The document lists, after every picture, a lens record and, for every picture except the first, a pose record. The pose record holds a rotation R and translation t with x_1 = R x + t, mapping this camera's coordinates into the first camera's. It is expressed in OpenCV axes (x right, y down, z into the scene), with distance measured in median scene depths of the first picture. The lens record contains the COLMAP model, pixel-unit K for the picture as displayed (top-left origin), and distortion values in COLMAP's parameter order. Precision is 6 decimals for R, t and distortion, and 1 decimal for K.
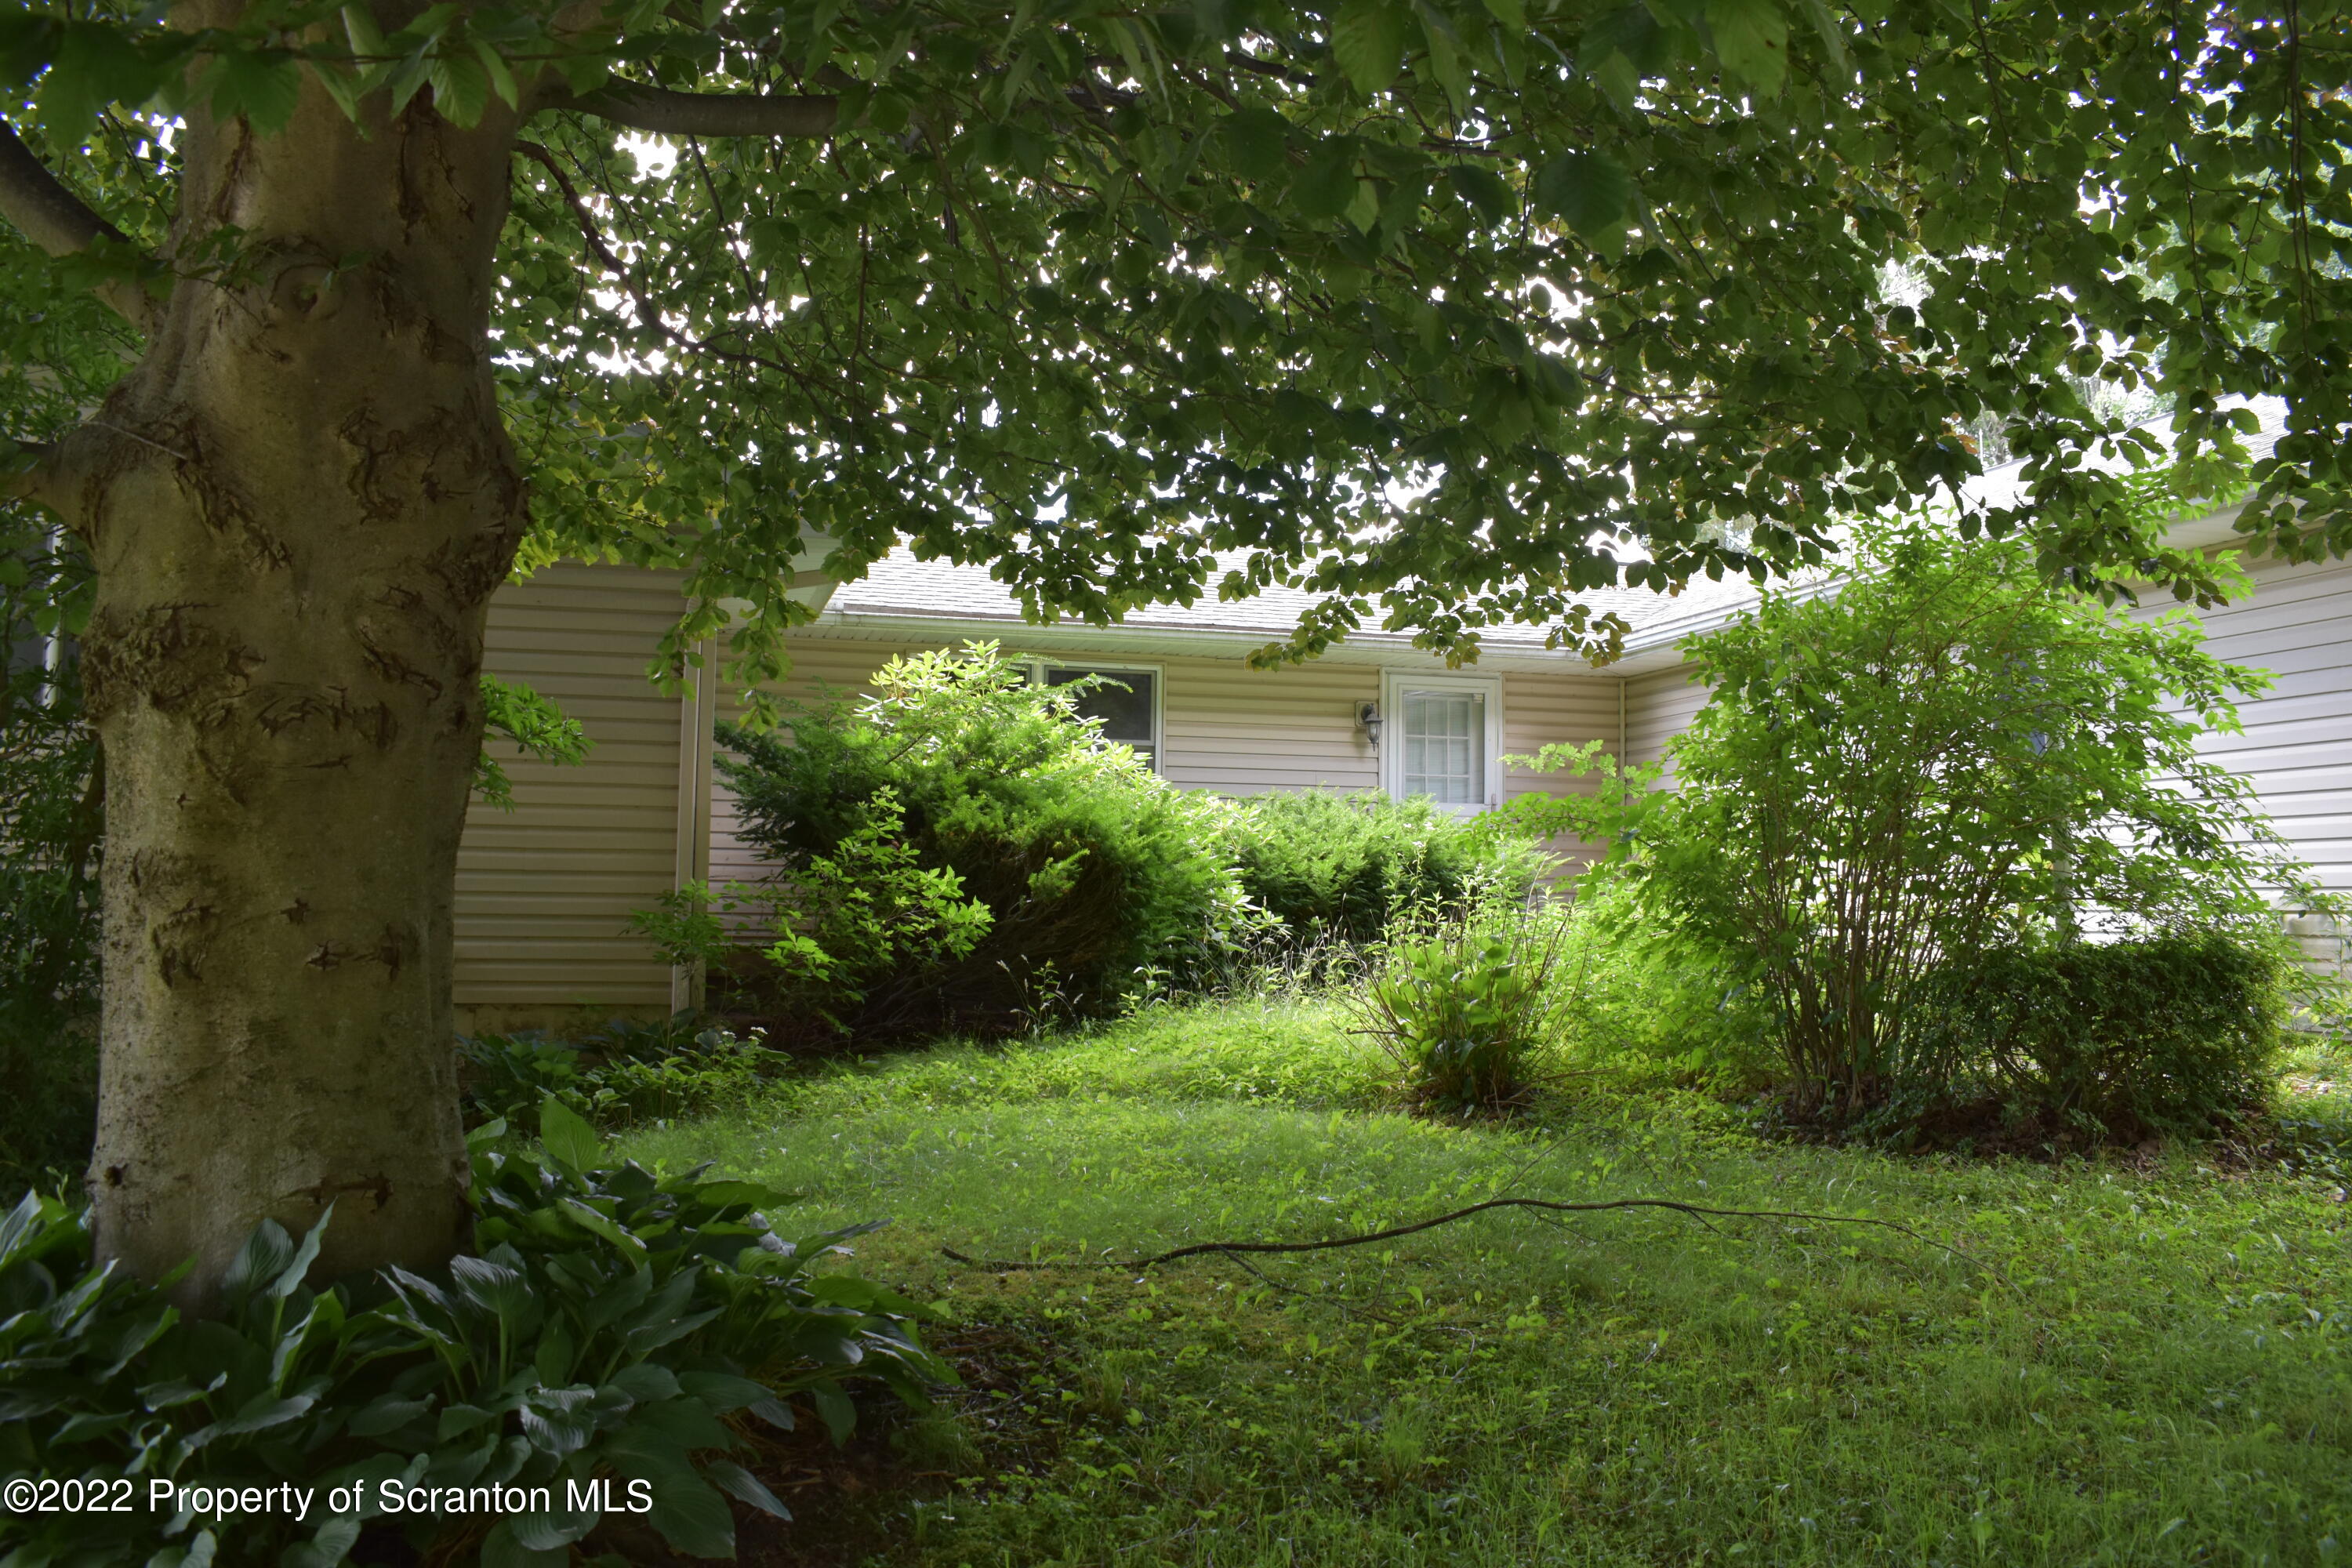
lens RADIAL K [[1823.6, 0, 1185.6], [0, 1823.6, 761.1], [0, 0, 1]] dist [-0.088291, 0.003202]
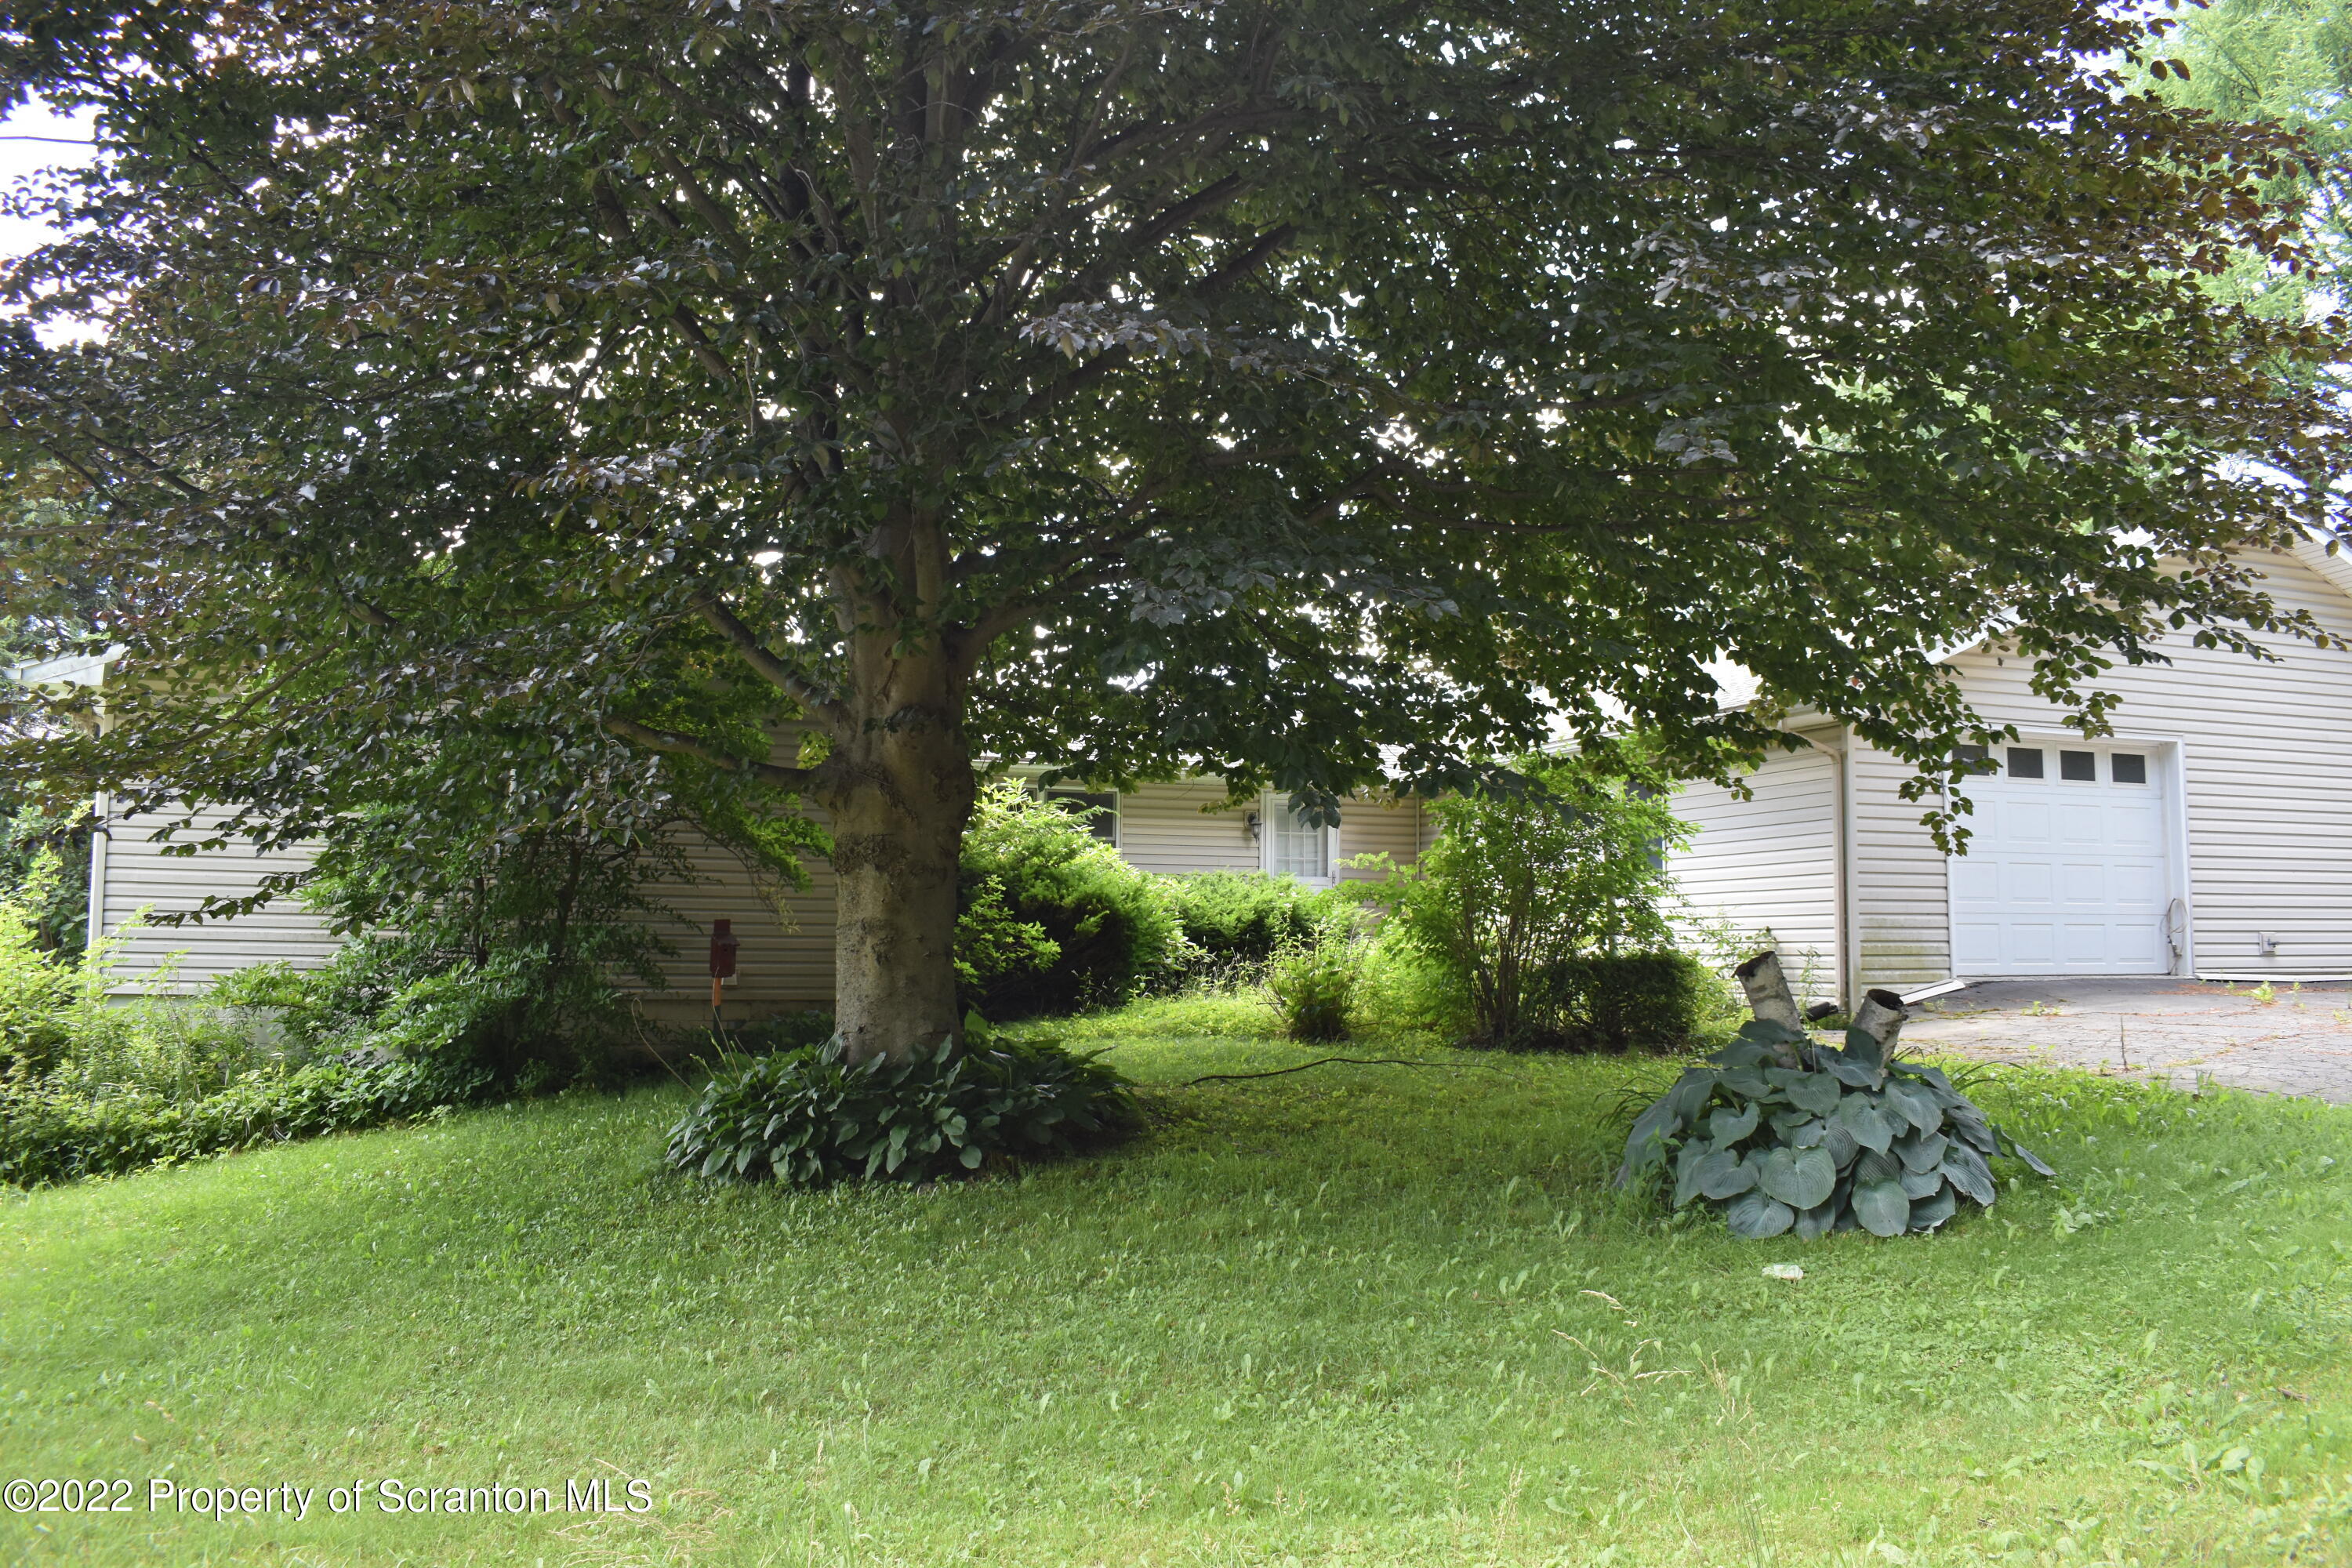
lens RADIAL K [[1823.6, 0, 1185.6], [0, 1823.6, 761.1], [0, 0, 1]] dist [-0.088291, 0.003202]
pose [[0.996660, 0.003441, 0.081586, -0.133928], [-0.001276, 0.999646, -0.026581, -0.055049], [-0.081649, 0.026388, 0.996312, -0.866255]]
